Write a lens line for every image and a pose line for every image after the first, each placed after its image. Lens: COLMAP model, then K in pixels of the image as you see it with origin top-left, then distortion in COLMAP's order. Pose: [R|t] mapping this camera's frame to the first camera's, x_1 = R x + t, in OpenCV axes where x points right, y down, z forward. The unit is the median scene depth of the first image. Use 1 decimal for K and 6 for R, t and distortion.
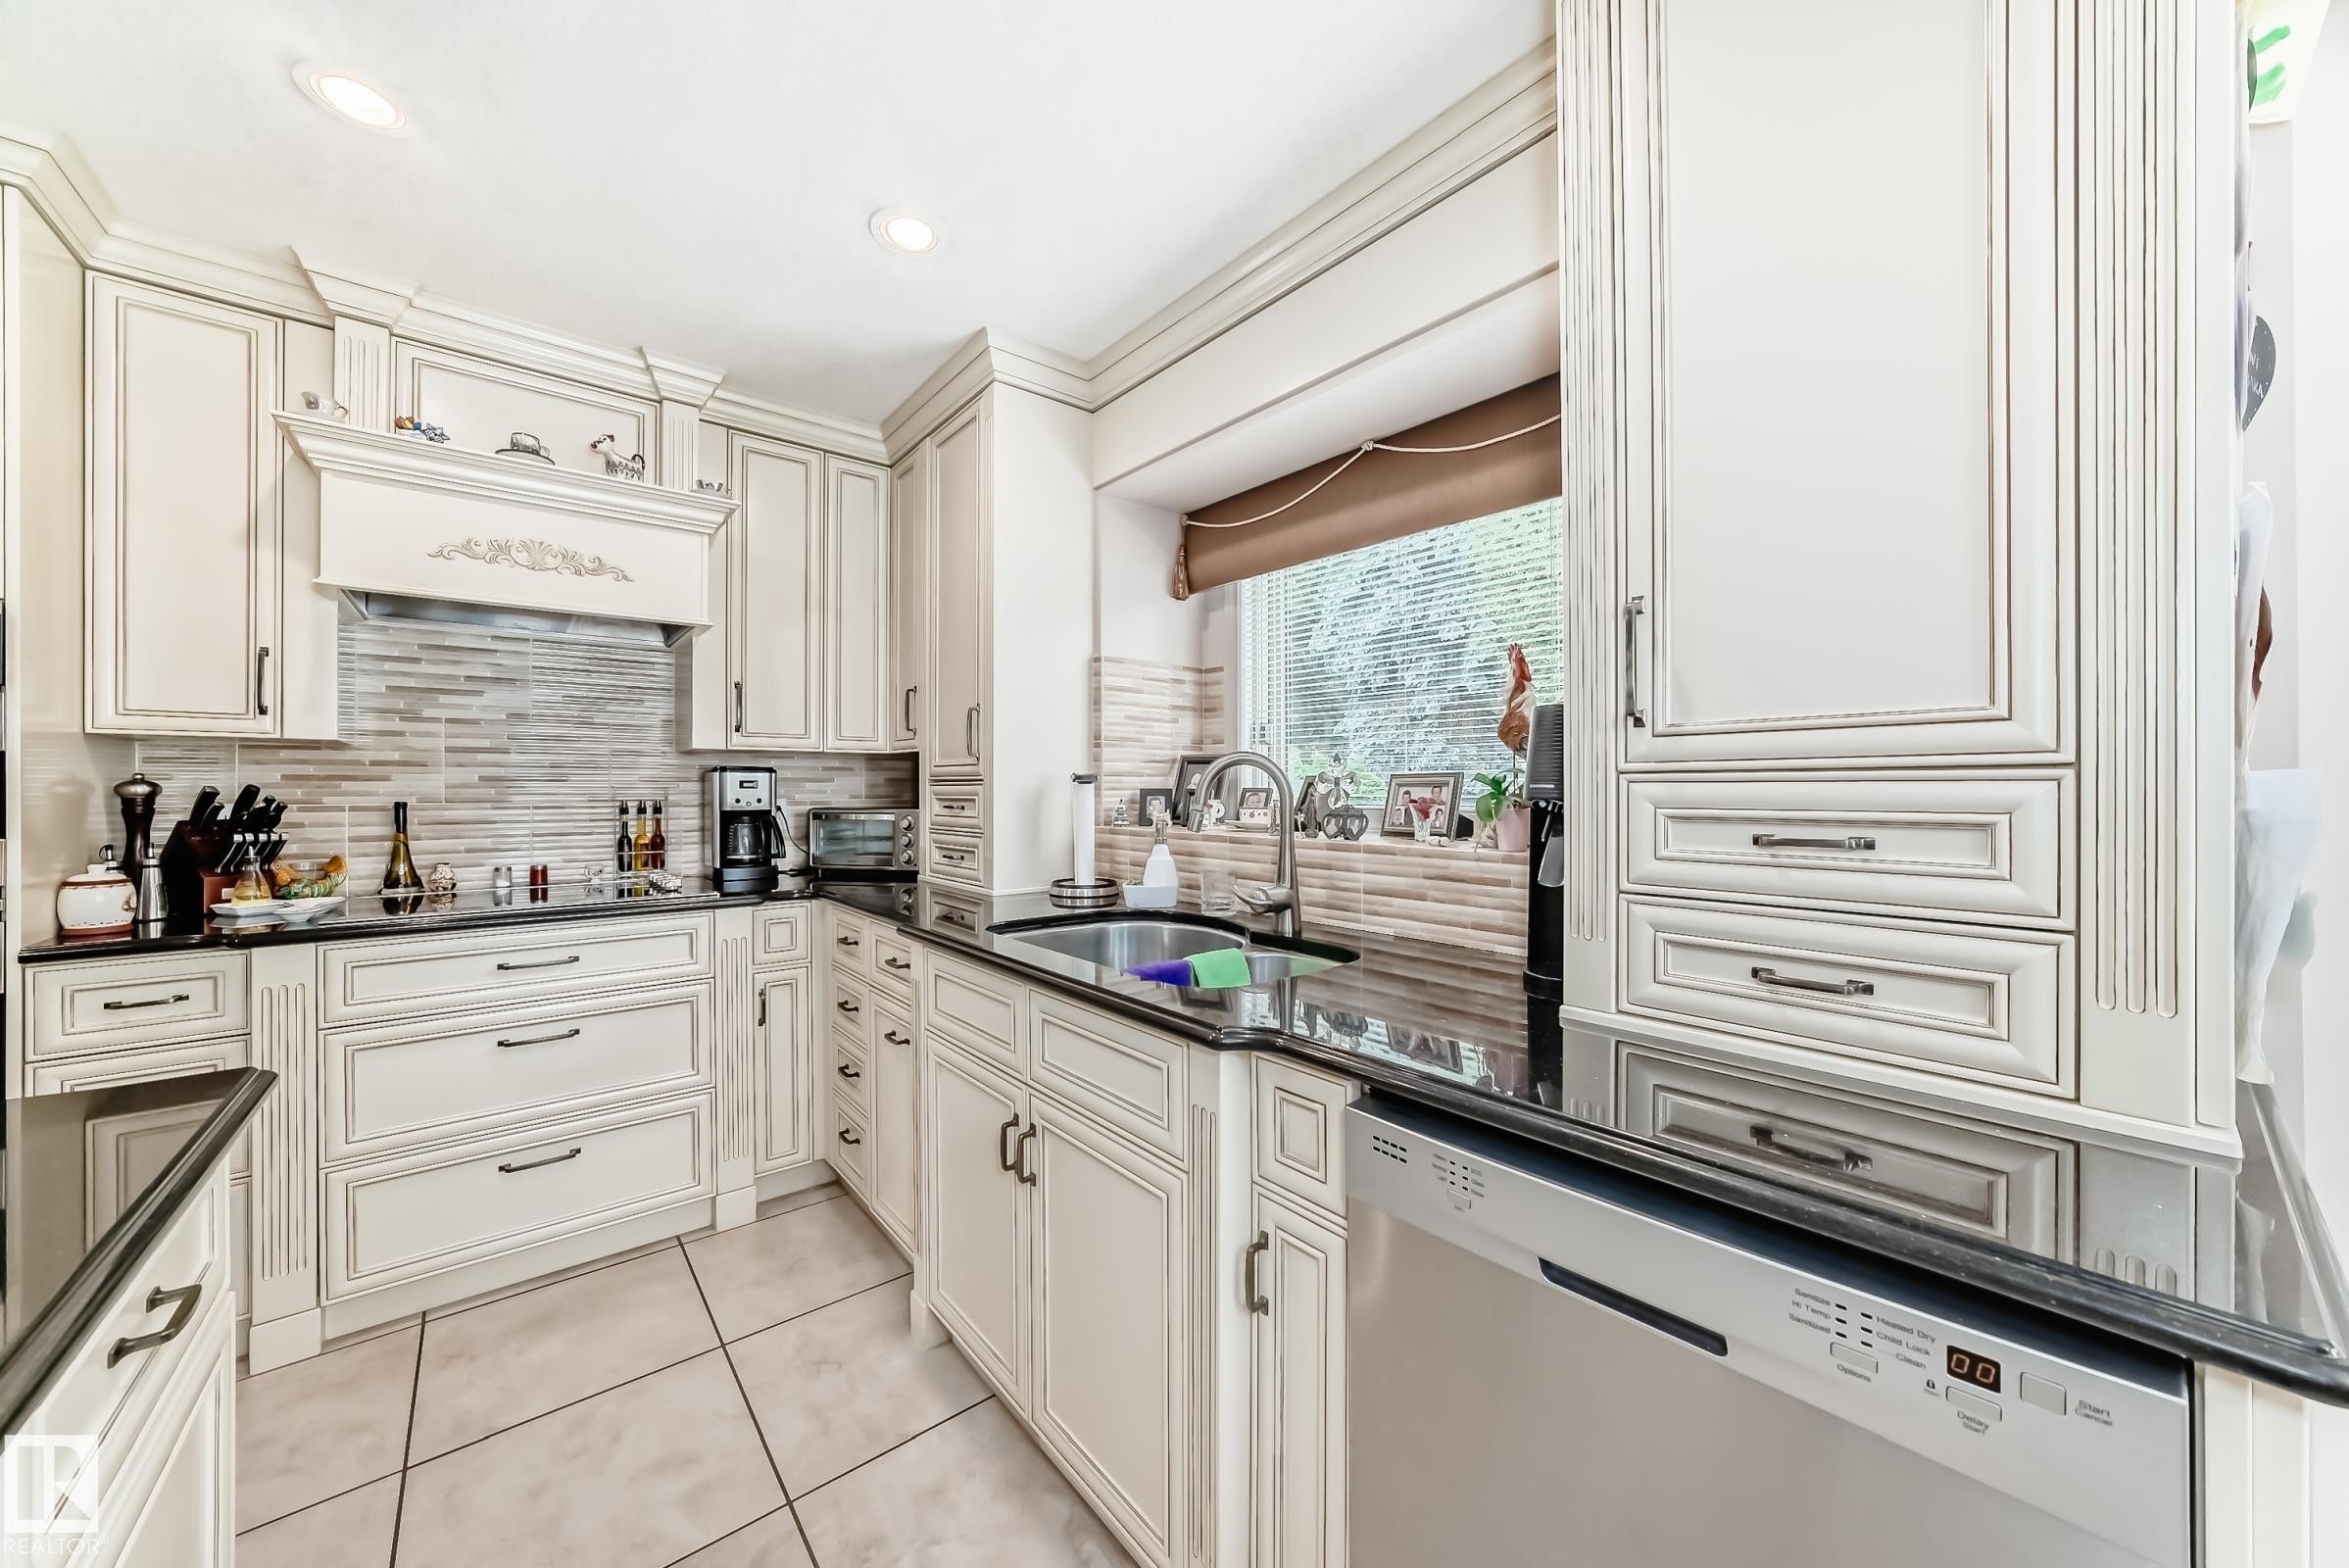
lens RADIAL K [[817.0, 0, 1163.6], [0, 817.0, 786.5], [0, 0, 1]] dist [-0.003416, -0.000105]
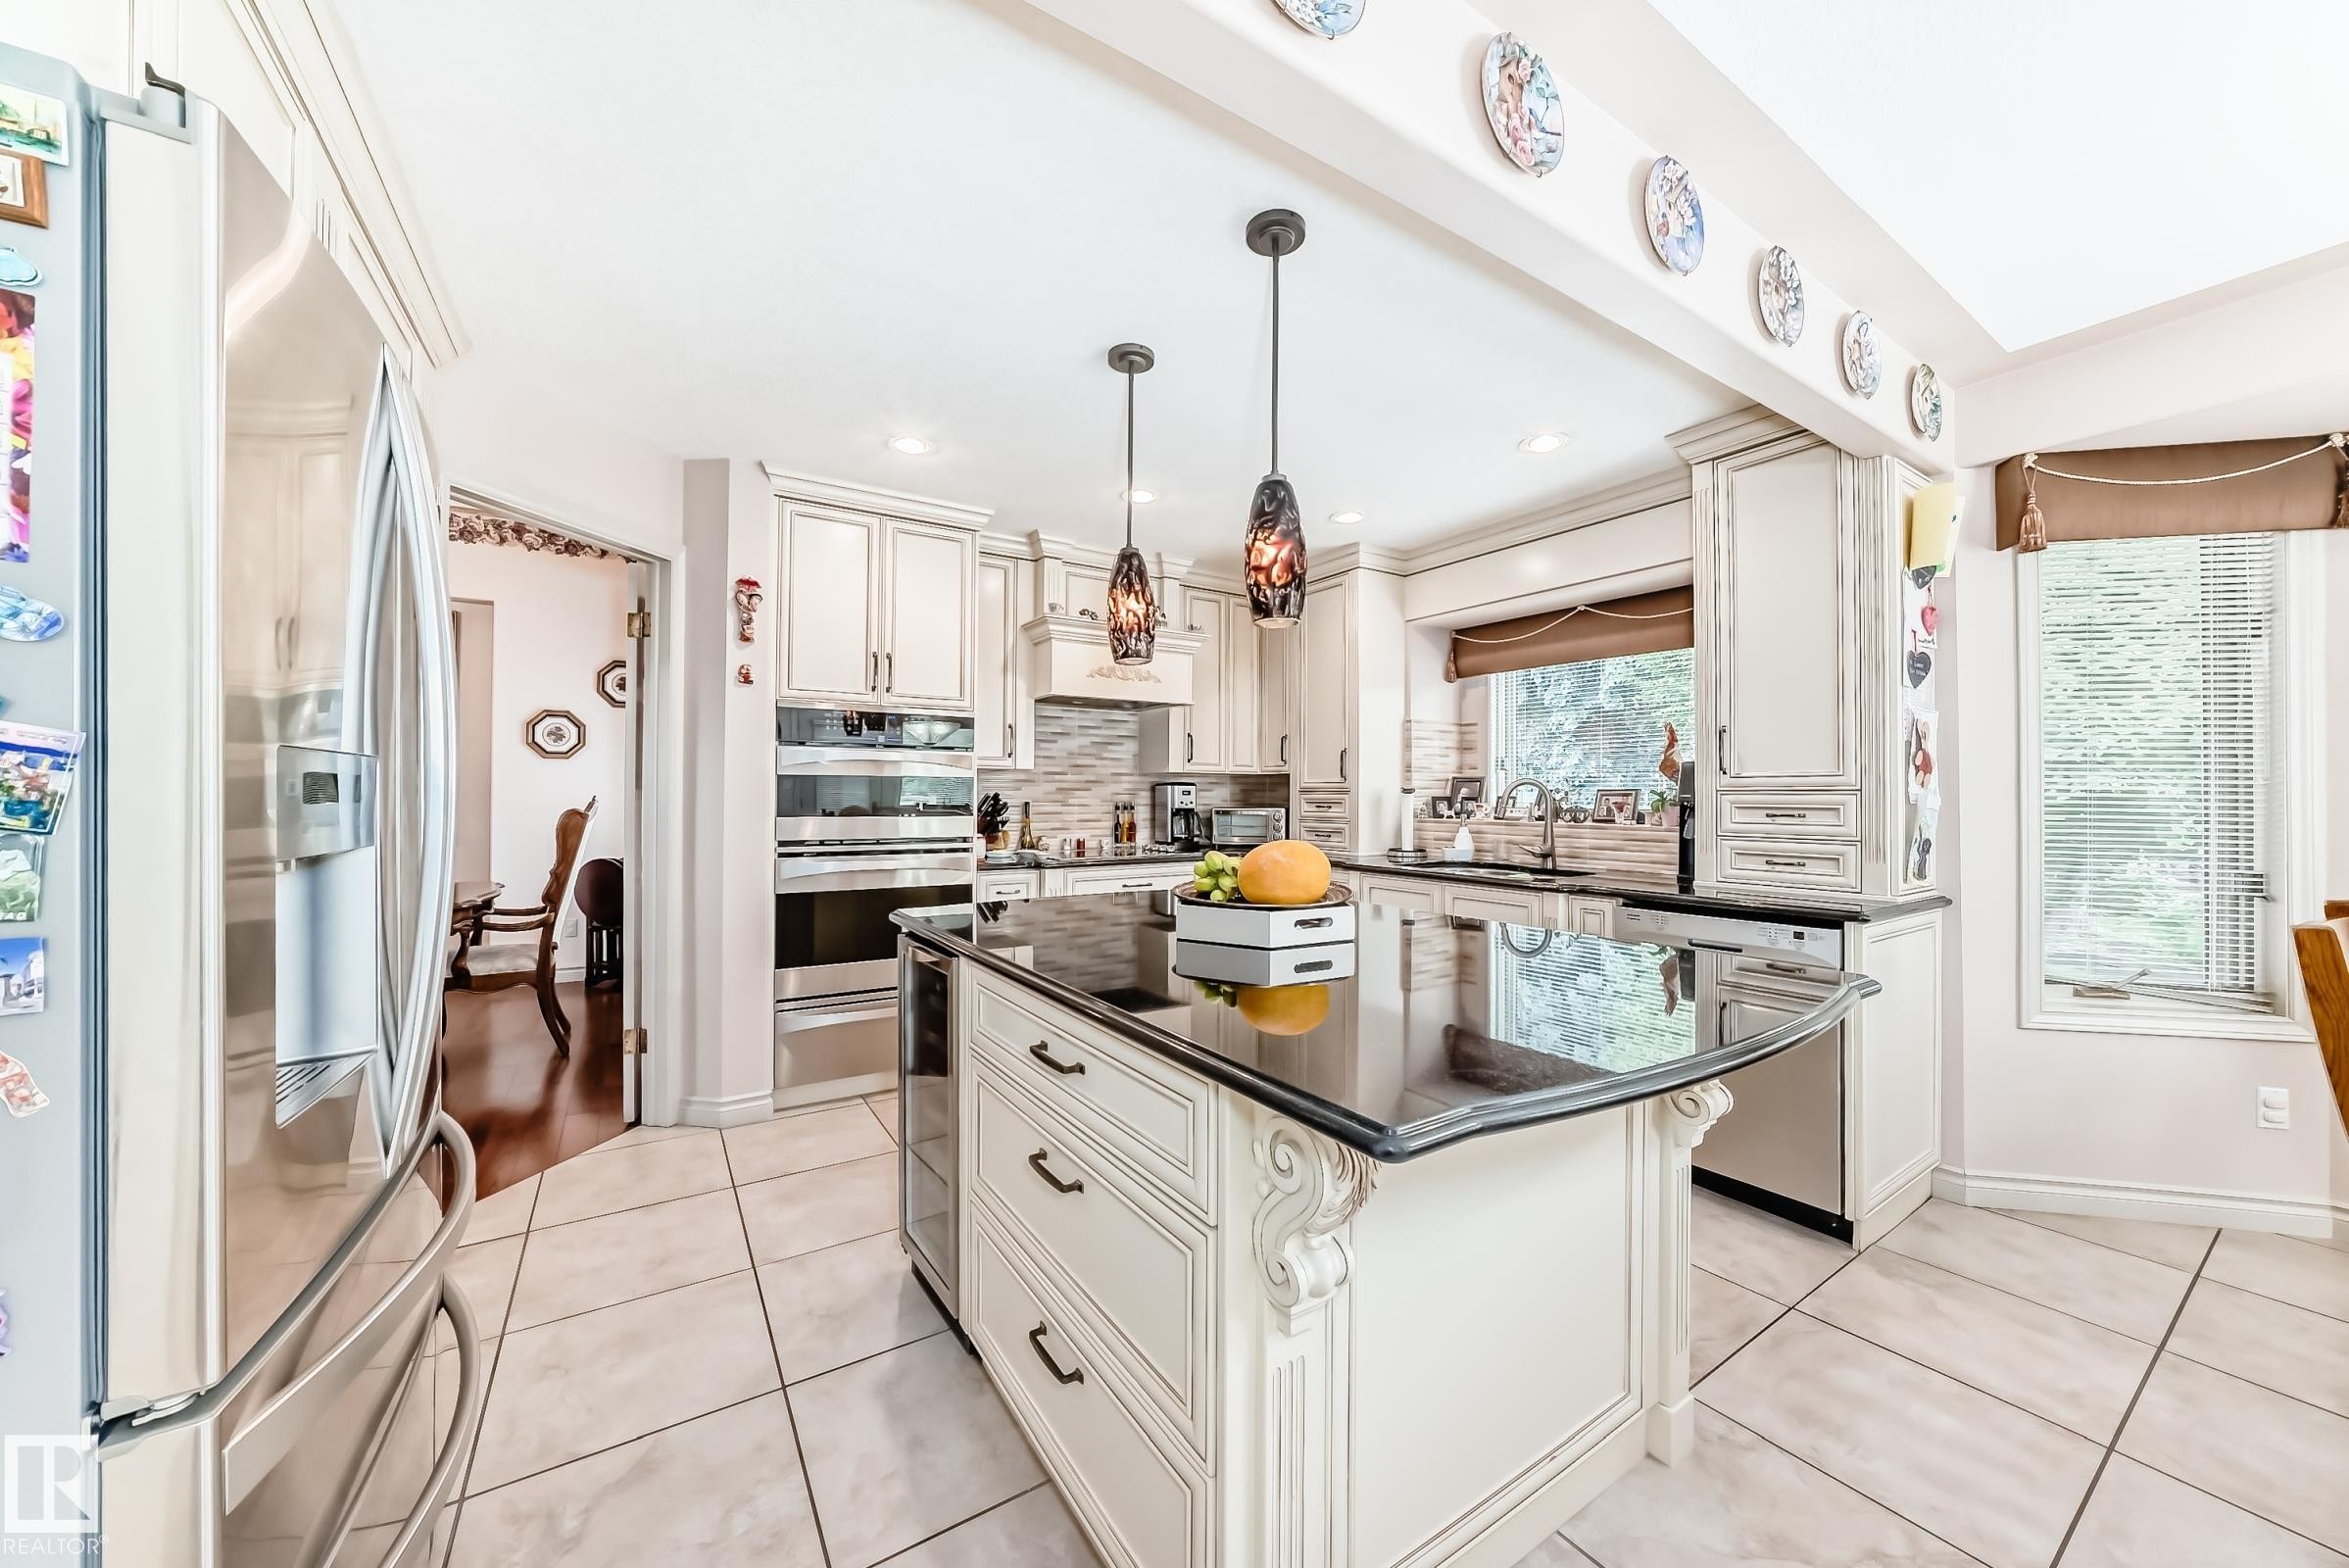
lens RADIAL K [[817.0, 0, 1183.7], [0, 817.0, 788.1], [0, 0, 1]] dist [-0.003416, -0.000105]
pose [[0.994357, 0.004060, -0.106012, -0.390319], [-0.004937, 0.999956, -0.008012, 0.001396], [0.105974, 0.008490, 0.994333, -0.803717]]
